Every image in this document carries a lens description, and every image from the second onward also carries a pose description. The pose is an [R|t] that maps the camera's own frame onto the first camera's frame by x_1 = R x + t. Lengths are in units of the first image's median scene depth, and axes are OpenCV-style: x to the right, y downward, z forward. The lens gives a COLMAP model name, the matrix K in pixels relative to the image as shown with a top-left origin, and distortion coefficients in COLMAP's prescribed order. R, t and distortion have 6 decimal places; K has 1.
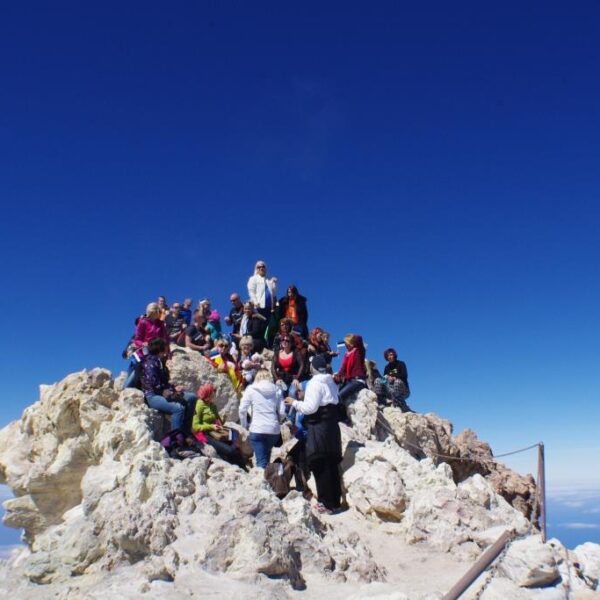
lens RADIAL K [[634.7, 0, 286.1], [0, 634.7, 302.3], [0, 0, 1]] dist [-0.158640, 0.000000]
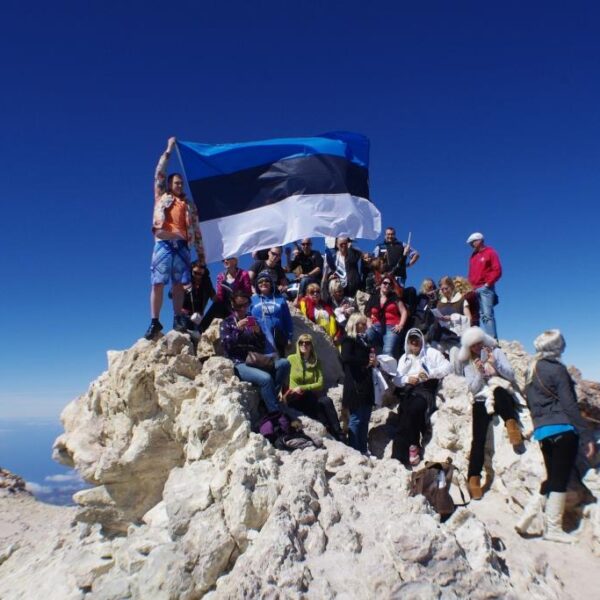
lens RADIAL K [[597.8, 0, 294.0], [0, 597.8, 302.0], [0, 0, 1]] dist [-0.163089, 0.000000]
pose [[0.995278, -0.045459, -0.085767, -0.078763], [0.054595, 0.992719, 0.107371, -0.008426], [0.080262, -0.111546, 0.990513, 0.256677]]
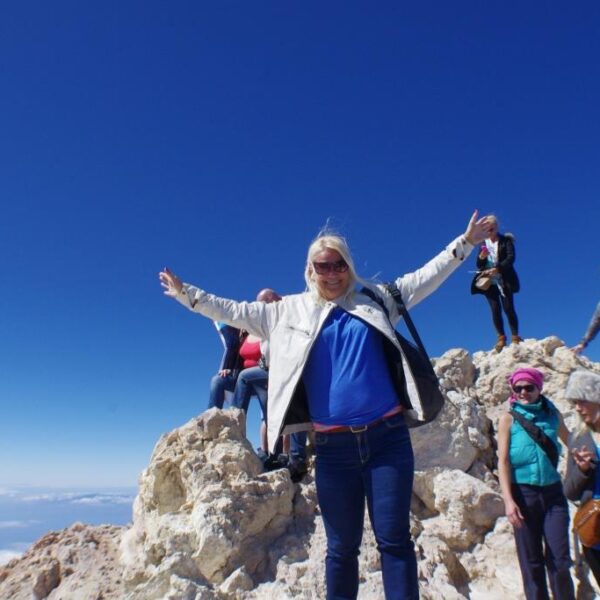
lens RADIAL K [[544.5, 0, 297.1], [0, 544.5, 308.7], [0, 0, 1]] dist [-0.177804, 0.039378]
pose [[0.864357, -0.154897, -0.478429, 0.059261], [0.143056, 0.987811, -0.061362, 0.053670], [0.482102, -0.015403, 0.875980, 0.591102]]
